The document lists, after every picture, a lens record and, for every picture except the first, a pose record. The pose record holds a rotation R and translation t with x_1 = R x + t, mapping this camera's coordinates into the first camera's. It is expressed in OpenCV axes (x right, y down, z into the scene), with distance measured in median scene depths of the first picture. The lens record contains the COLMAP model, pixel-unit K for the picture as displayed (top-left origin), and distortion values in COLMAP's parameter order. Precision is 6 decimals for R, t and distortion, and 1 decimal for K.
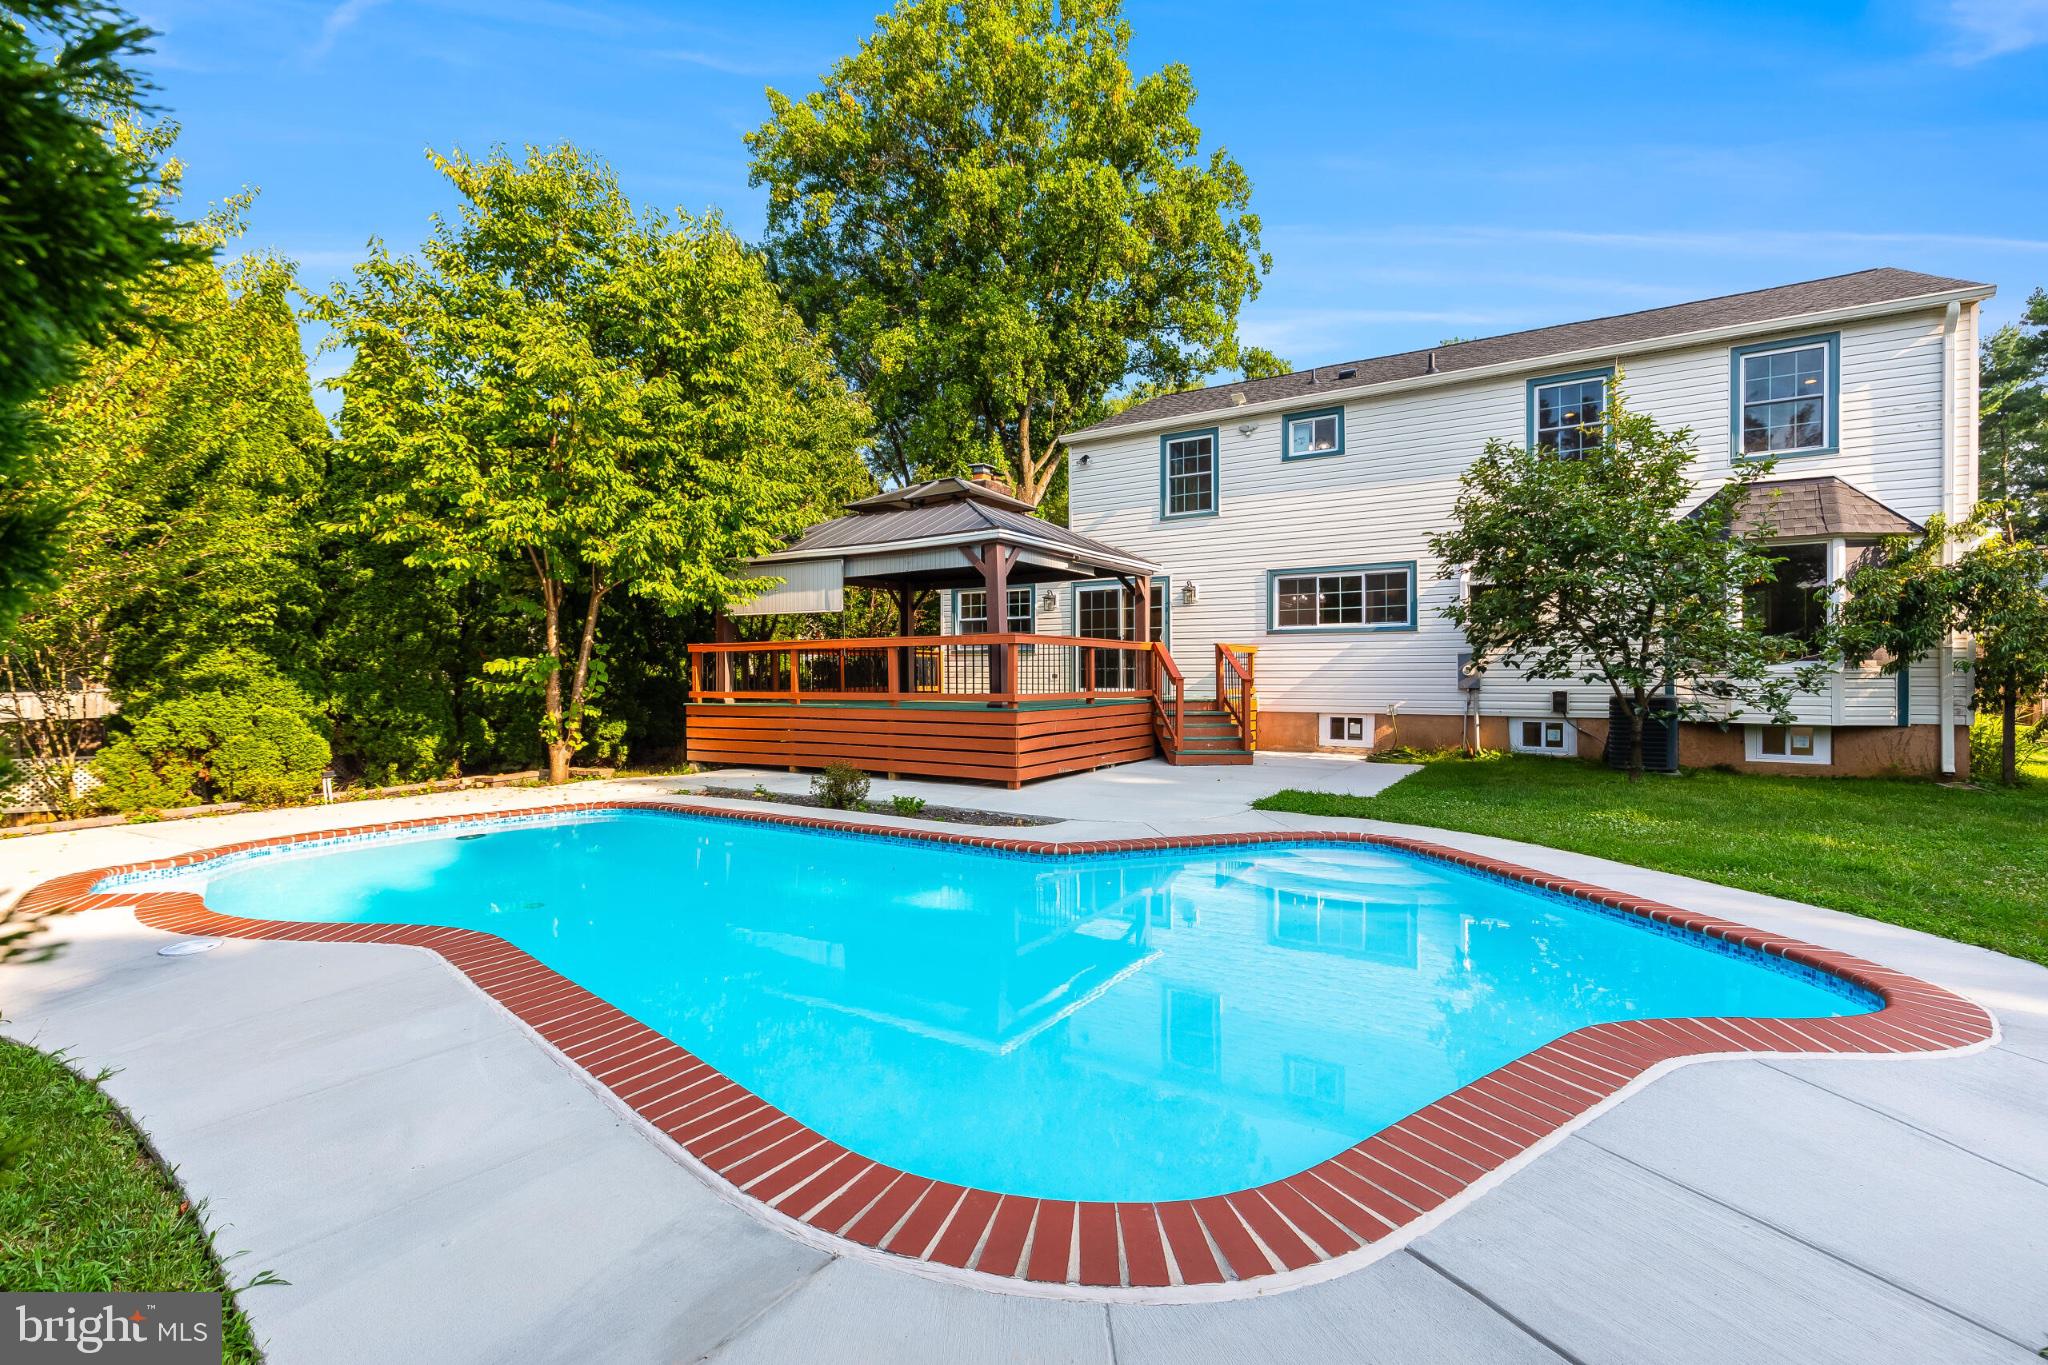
lens RADIAL K [[925.4, 0, 1025.2], [0, 925.4, 682.2], [0, 0, 1]] dist [0.000770, -0.000440]
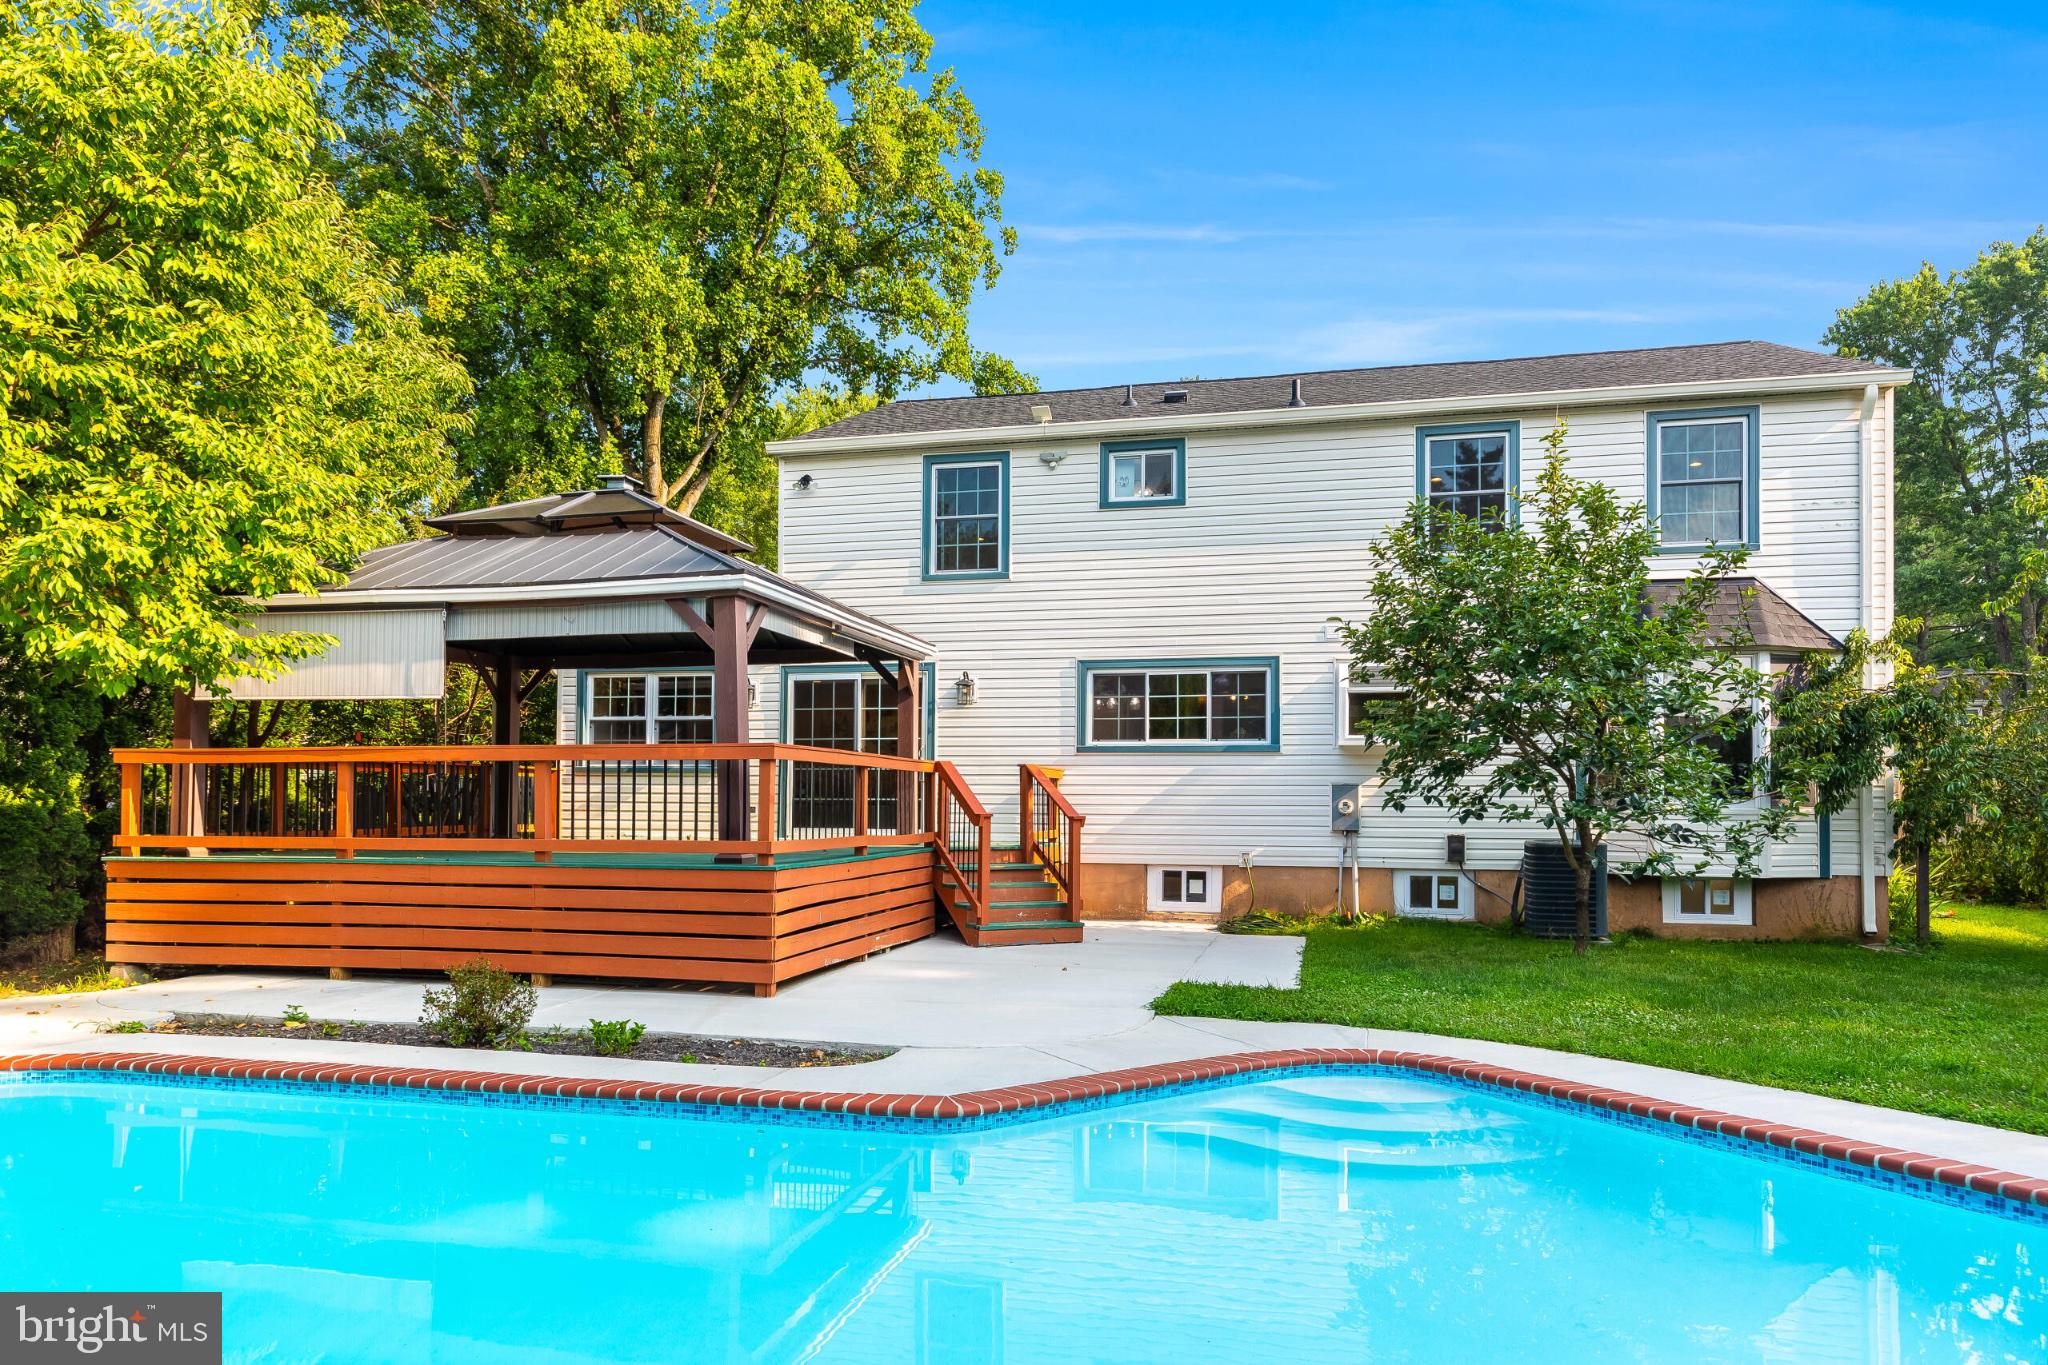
lens RADIAL K [[1300.8, 0, 1028.8], [0, 1300.8, 767.0], [0, 0, 1]] dist [0.010301, -0.003292]
pose [[0.945535, 0.017168, 0.325067, -0.105963], [-0.005428, 0.999301, -0.036987, -0.004609], [-0.325475, 0.033208, 0.944967, 0.096550]]
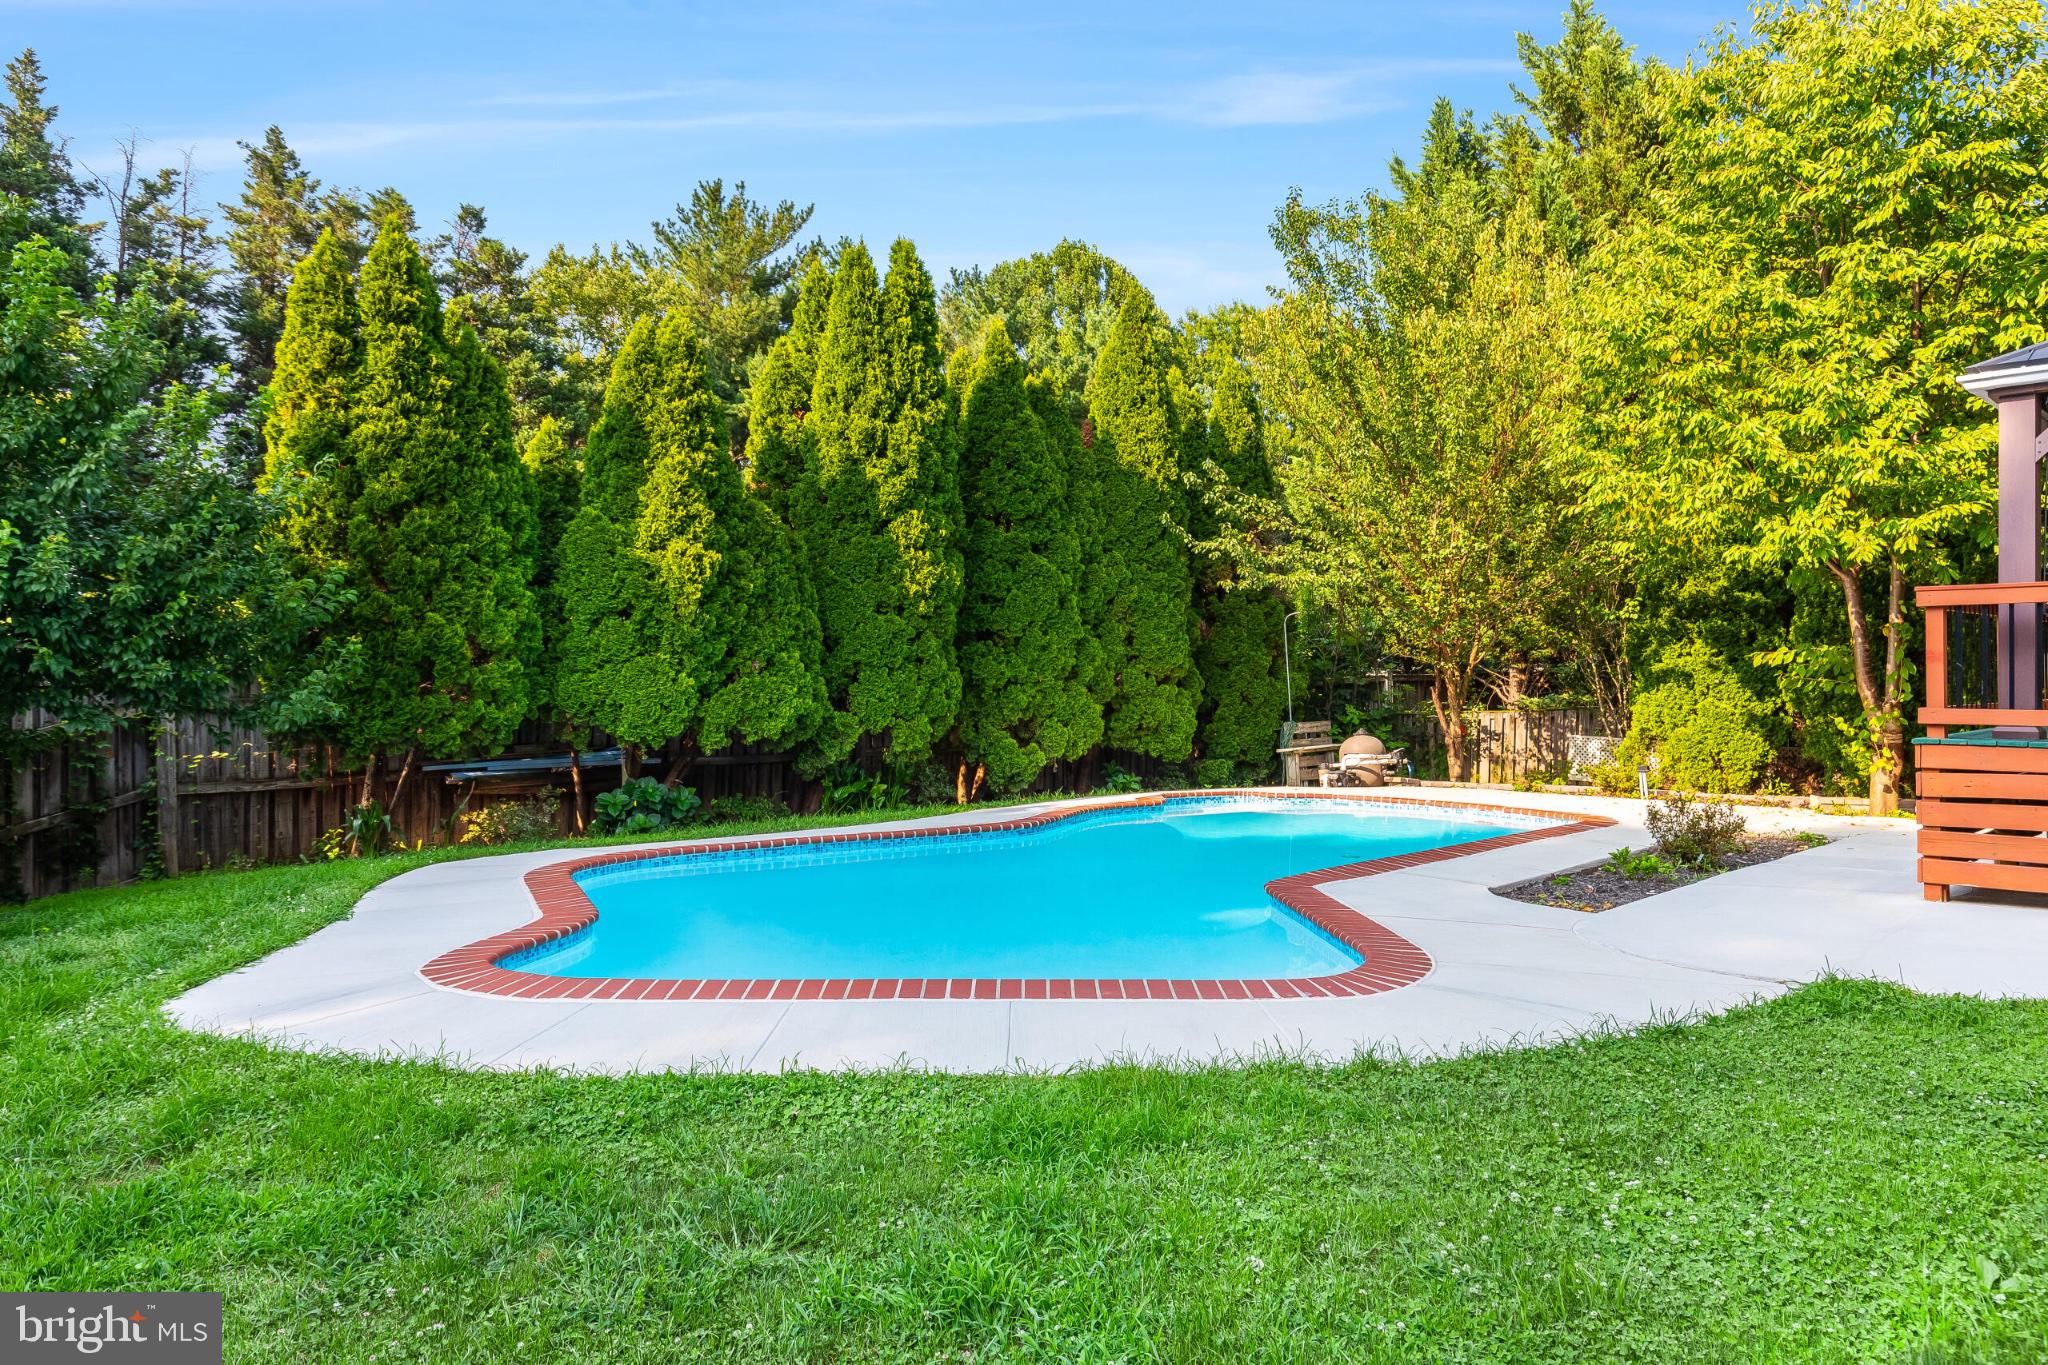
lens RADIAL K [[1416.4, 0, 1027.6], [0, 1416.4, 667.7], [0, 0, 1]] dist [-0.000369, 0.002600]
pose [[-0.232989, -0.001237, -0.972479, 1.002262], [-0.010502, 0.999944, 0.001245, -0.003376], [0.972423, 0.010503, -0.232989, 0.848267]]
